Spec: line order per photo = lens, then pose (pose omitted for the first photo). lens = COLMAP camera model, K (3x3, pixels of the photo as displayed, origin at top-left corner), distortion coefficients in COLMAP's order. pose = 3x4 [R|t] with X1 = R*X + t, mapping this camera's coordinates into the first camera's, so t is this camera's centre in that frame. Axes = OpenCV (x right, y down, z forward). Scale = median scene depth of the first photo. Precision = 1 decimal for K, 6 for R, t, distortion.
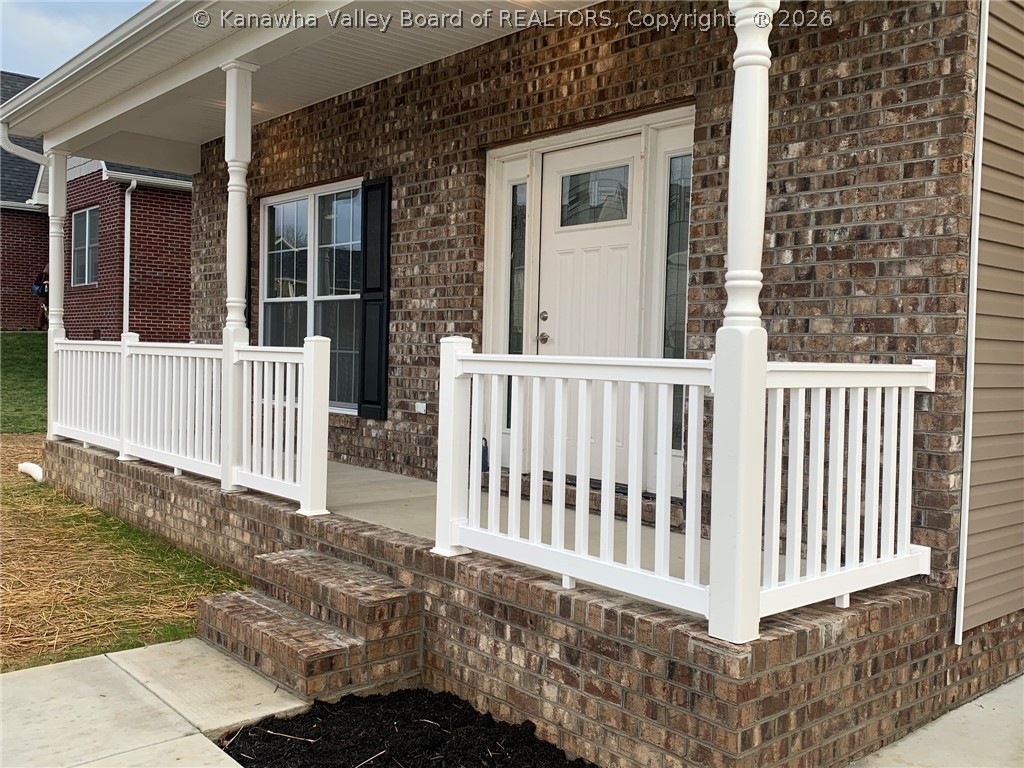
lens RADIAL K [[947.1, 0, 512.0], [0, 947.1, 384.0], [0, 0, 1]] dist [0.155508, -0.359218]
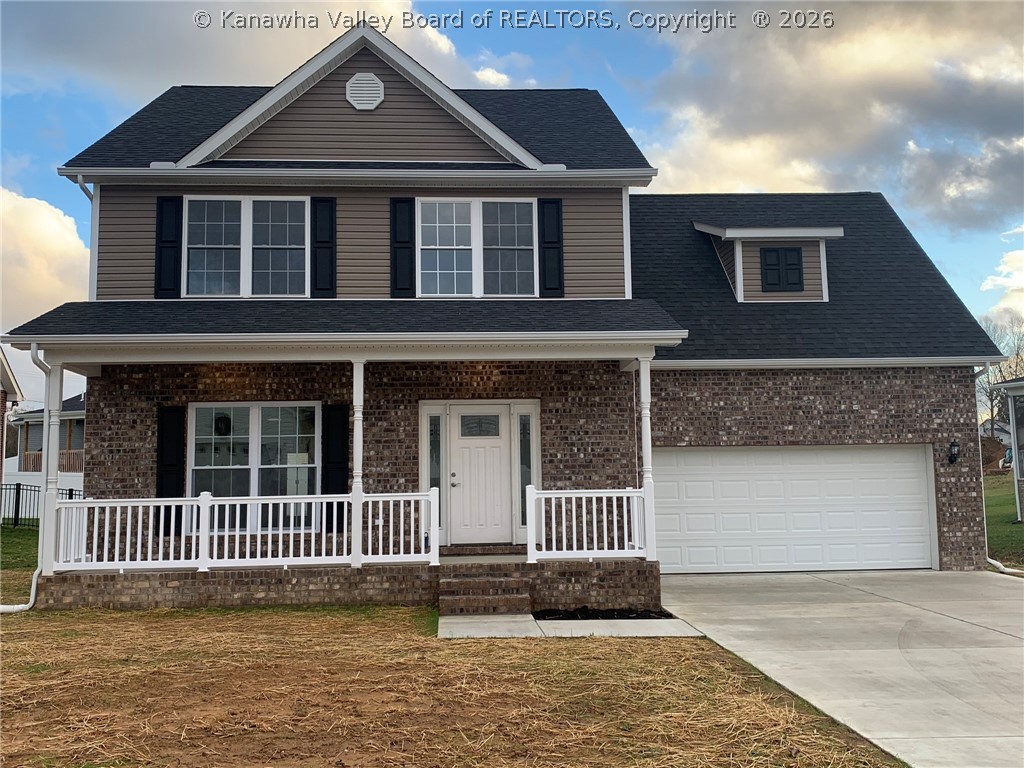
lens RADIAL K [[947.1, 0, 512.0], [0, 947.1, 384.0], [0, 0, 1]] dist [0.155508, -0.359218]
pose [[0.607118, 0.049742, 0.793053, -2.111689], [0.060609, 0.992233, -0.108633, -0.039730], [-0.792297, 0.114019, 0.599387, -0.626834]]
